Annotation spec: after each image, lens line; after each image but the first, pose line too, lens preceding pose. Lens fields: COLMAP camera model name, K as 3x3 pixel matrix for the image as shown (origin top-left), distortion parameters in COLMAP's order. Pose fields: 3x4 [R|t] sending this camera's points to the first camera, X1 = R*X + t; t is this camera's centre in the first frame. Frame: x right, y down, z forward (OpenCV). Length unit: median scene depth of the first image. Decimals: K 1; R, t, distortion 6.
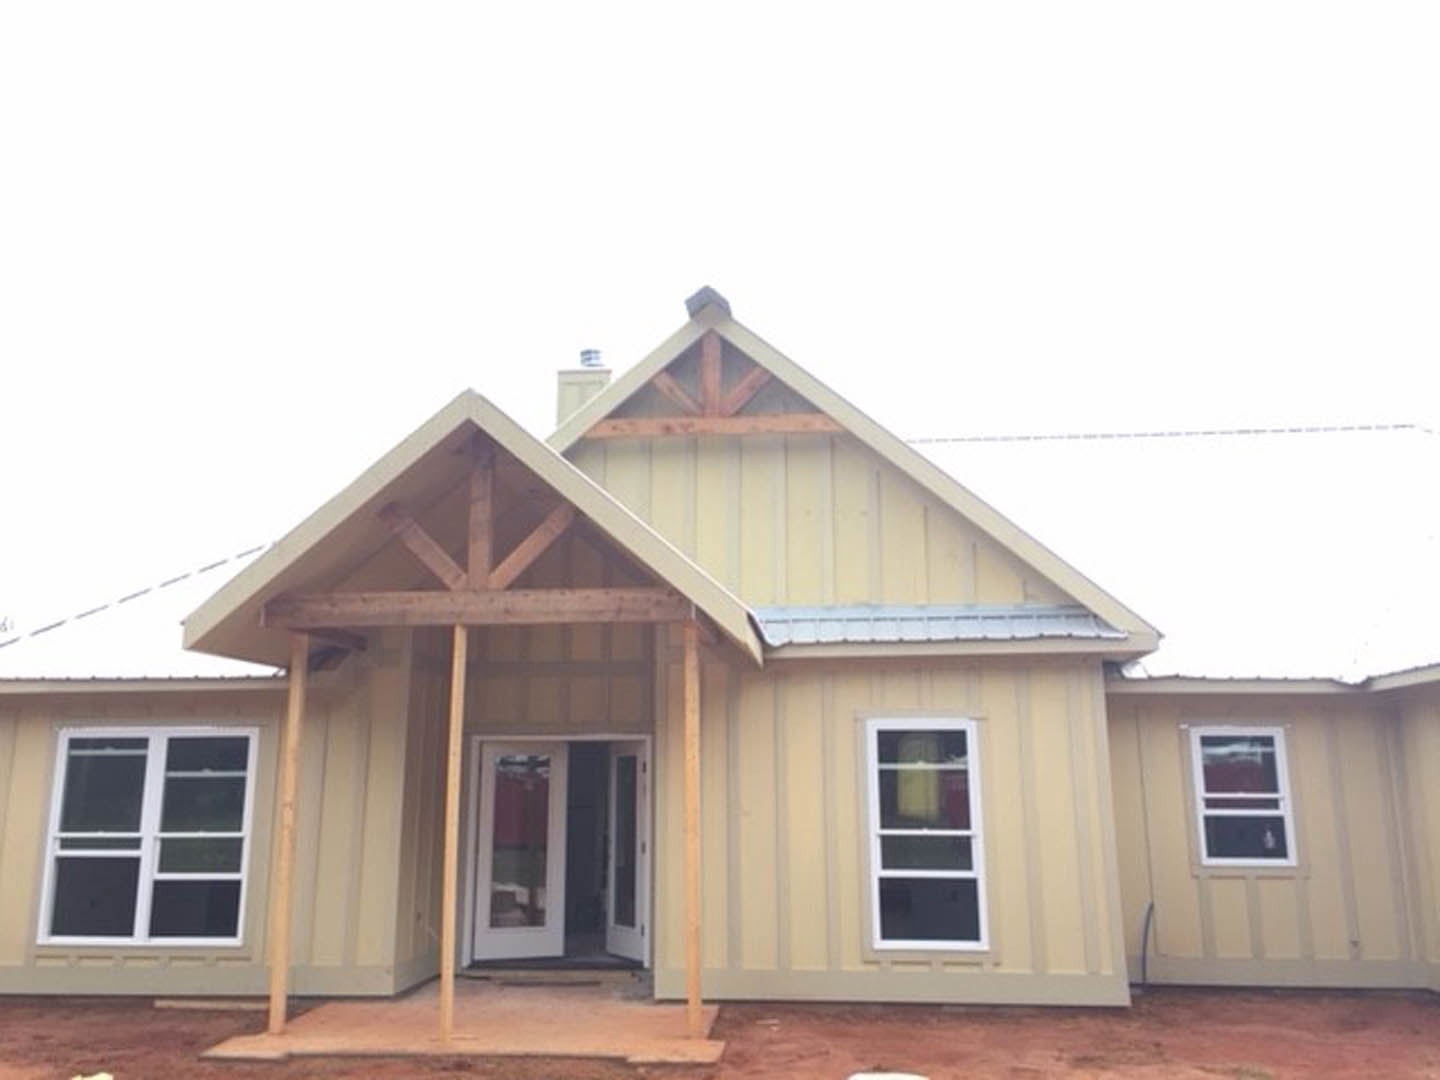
lens RADIAL K [[1259.4, 0, 725.9], [0, 1259.4, 543.4], [0, 0, 1]] dist [0.050180, -0.046349]
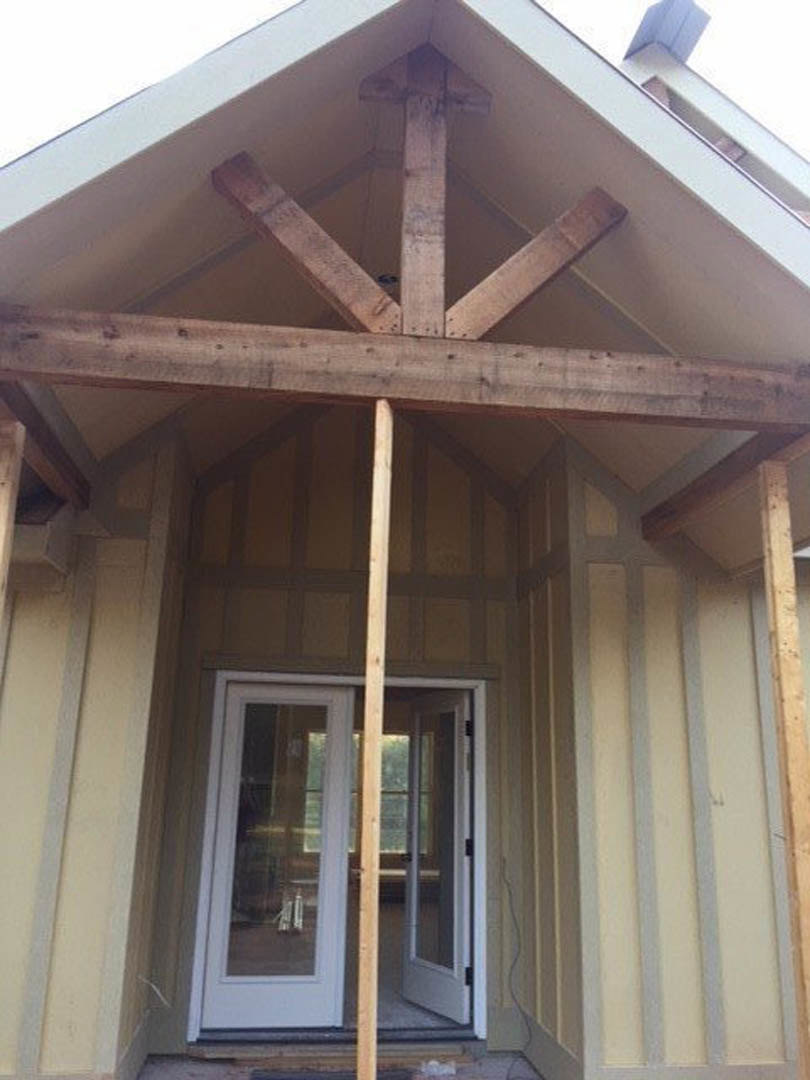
lens RADIAL K [[944.5, 0, 400.2], [0, 944.5, 536.1], [0, 0, 1]] dist [0.050180, -0.046349]
pose [[0.977405, 0.072576, 0.198523, -0.272249], [-0.062079, 0.996349, -0.058607, 0.136516], [-0.202052, 0.044959, 0.978342, 0.642191]]
